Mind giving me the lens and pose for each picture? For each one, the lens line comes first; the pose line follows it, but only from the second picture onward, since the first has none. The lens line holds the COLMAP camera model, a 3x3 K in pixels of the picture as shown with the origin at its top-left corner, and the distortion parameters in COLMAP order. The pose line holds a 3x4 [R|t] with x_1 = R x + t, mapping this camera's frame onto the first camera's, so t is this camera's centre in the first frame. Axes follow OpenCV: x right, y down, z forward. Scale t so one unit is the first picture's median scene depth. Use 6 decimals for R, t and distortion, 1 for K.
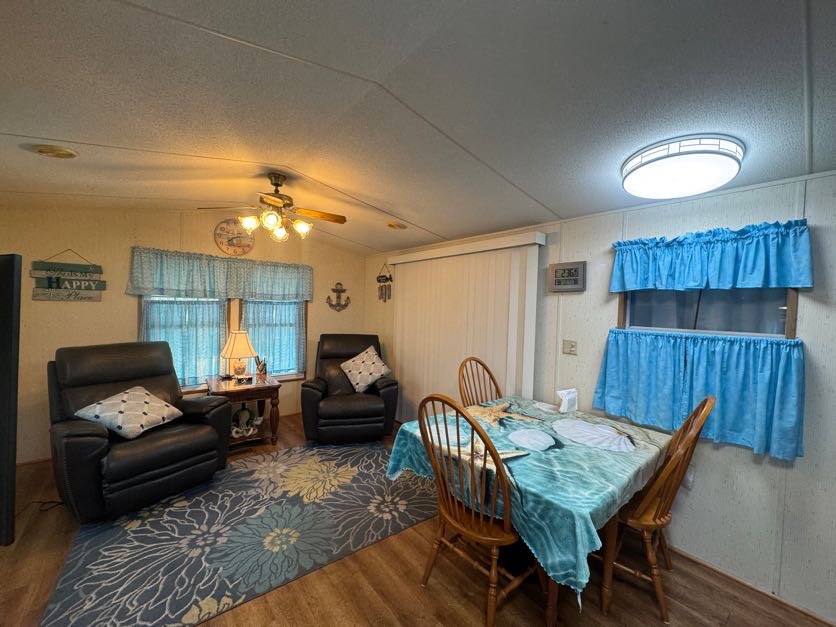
lens RADIAL K [[331.2, 0, 416.4], [0, 331.2, 314.7], [0, 0, 1]] dist [-0.001550, 0.000403]
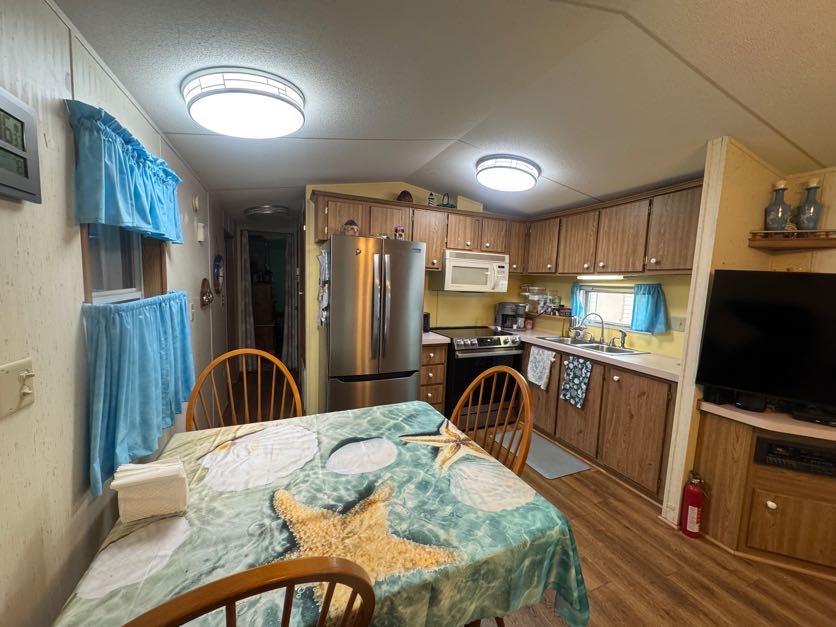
lens RADIAL K [[331.2, 0, 417.6], [0, 331.2, 312.8], [0, 0, 1]] dist [-0.001550, 0.000403]
pose [[-0.954255, -0.088242, 0.285676, 0.032394], [-0.050035, 0.989113, 0.138392, -0.022093], [-0.294778, 0.117768, -0.948281, 0.897057]]
